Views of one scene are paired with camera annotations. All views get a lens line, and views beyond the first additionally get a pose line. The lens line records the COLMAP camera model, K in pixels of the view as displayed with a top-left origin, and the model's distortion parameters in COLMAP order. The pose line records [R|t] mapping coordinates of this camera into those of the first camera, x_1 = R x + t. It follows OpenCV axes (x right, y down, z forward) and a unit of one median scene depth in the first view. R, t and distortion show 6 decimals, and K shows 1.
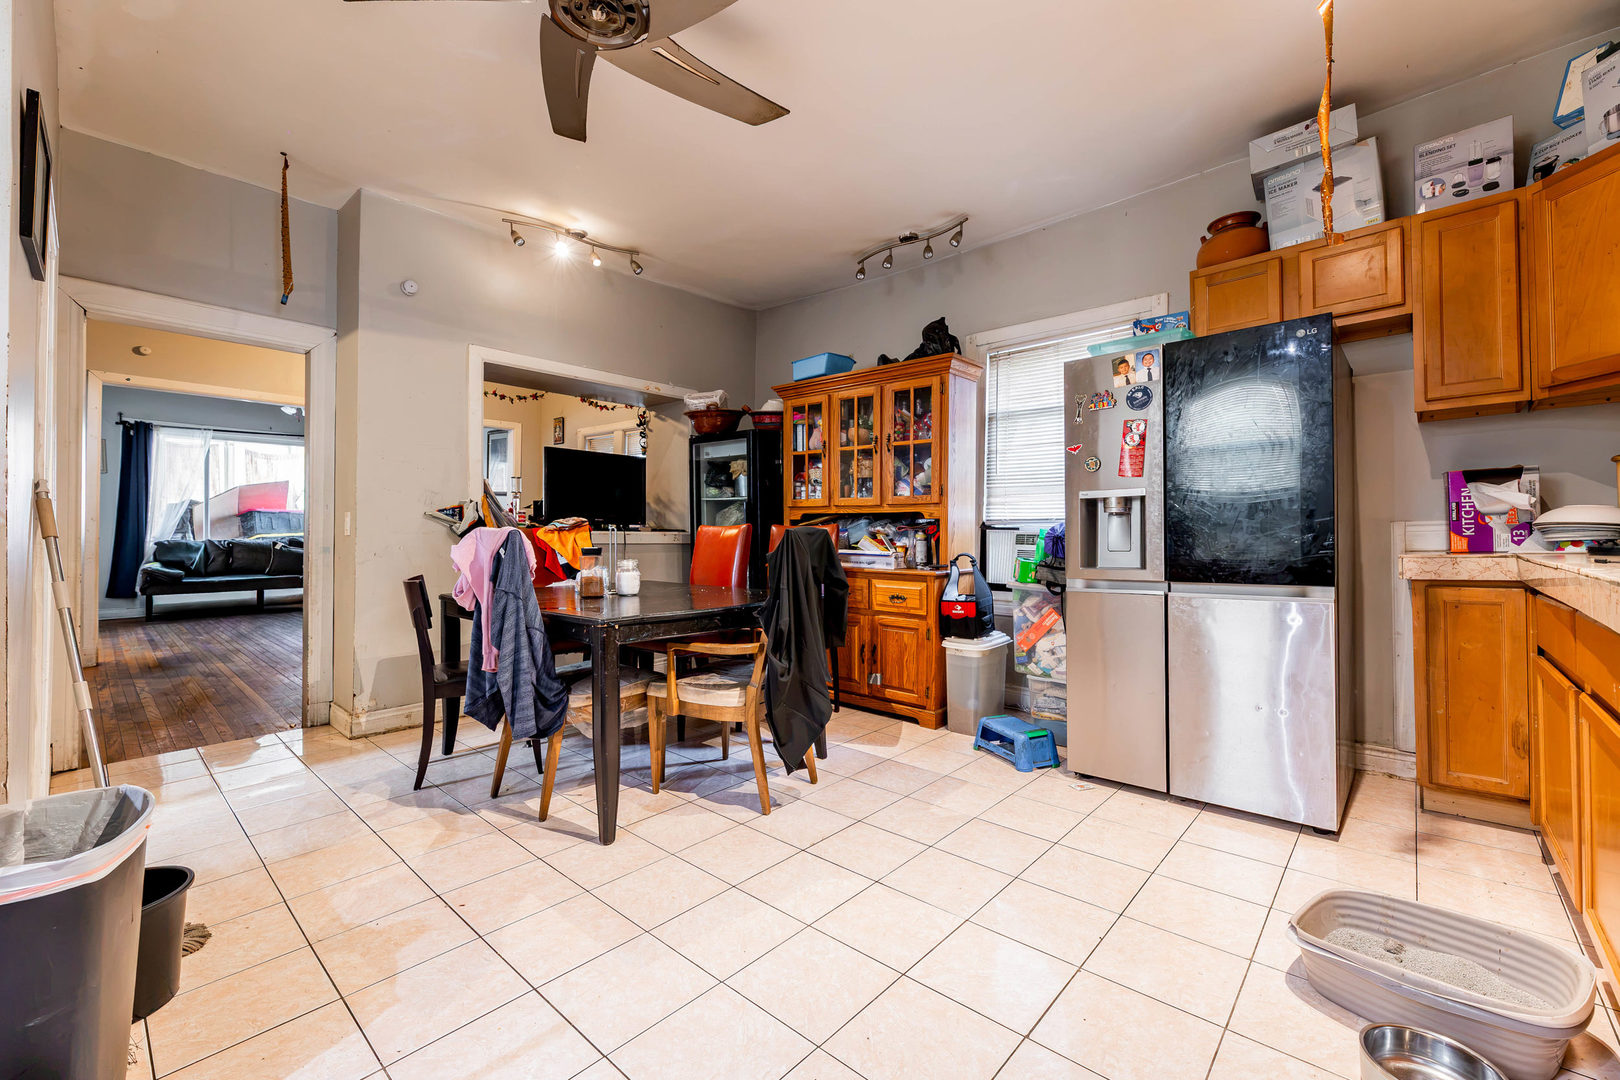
lens RADIAL K [[659.6, 0, 810.0], [0, 659.6, 540.0], [0, 0, 1]] dist [0.000168, 0.000039]
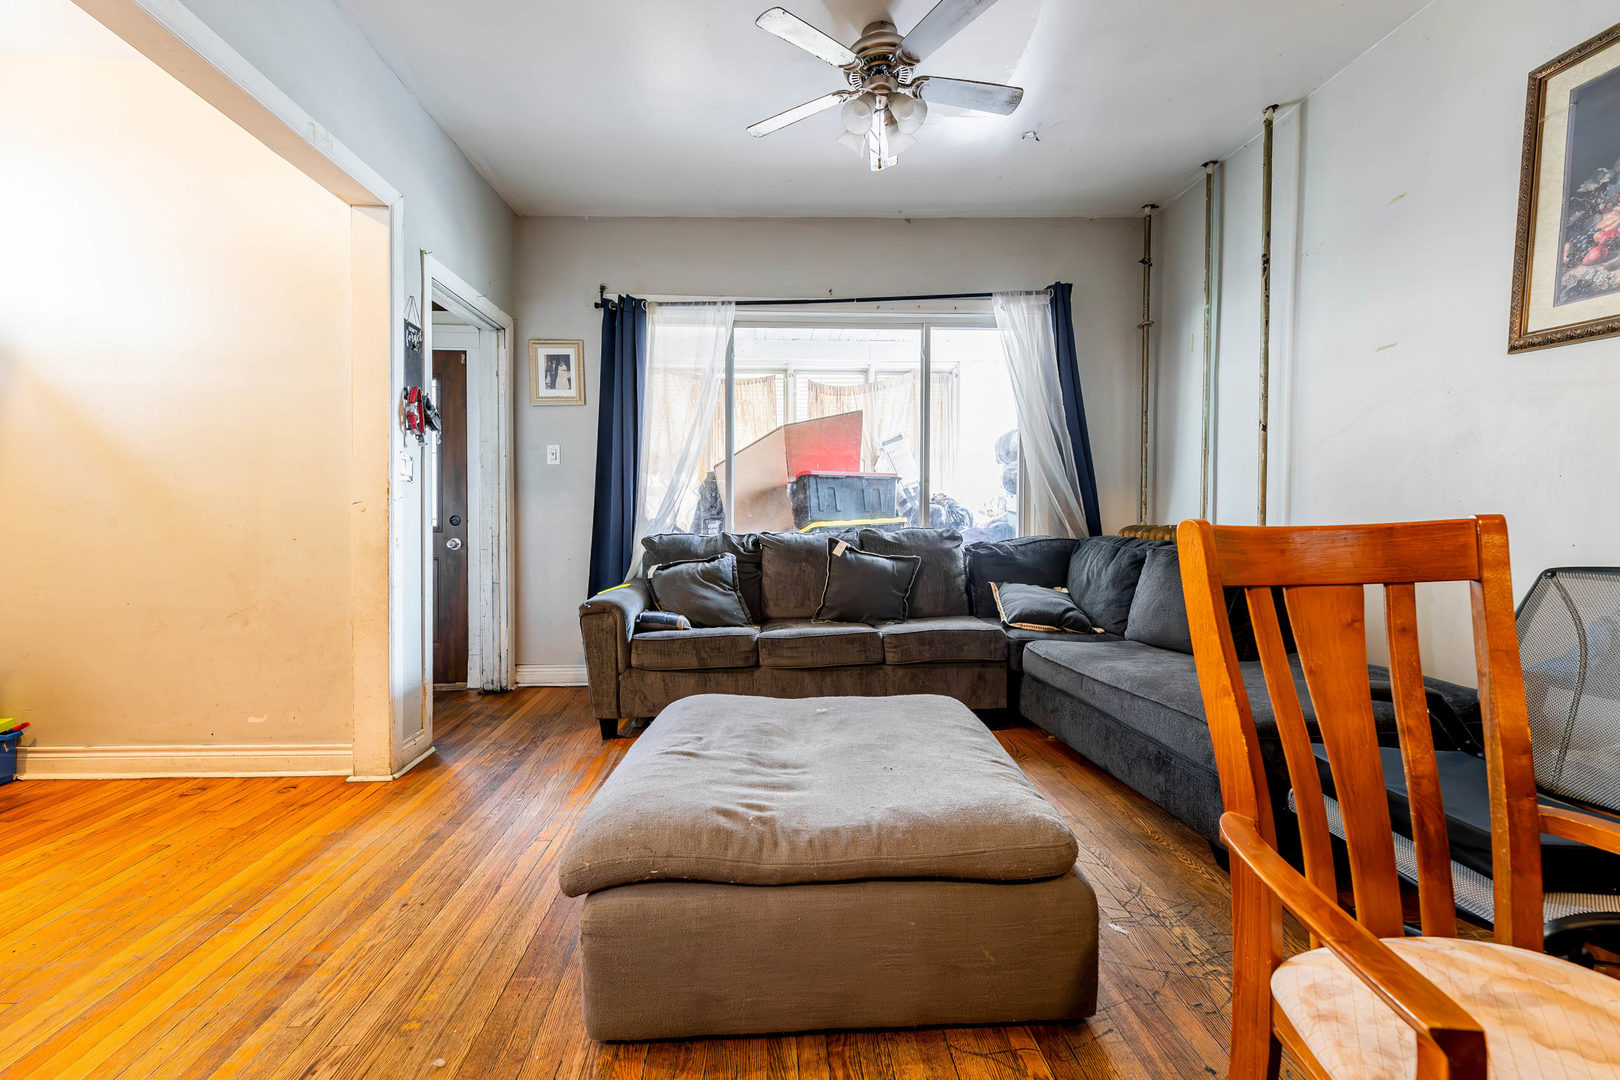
lens RADIAL K [[659.6, 0, 810.0], [0, 659.6, 540.0], [0, 0, 1]] dist [0.000168, 0.000039]
pose [[0.717435, 0.023940, -0.696214, -0.511442], [-0.004319, 0.999543, 0.029920, -0.009642], [0.696612, -0.018459, 0.717211, 0.668073]]
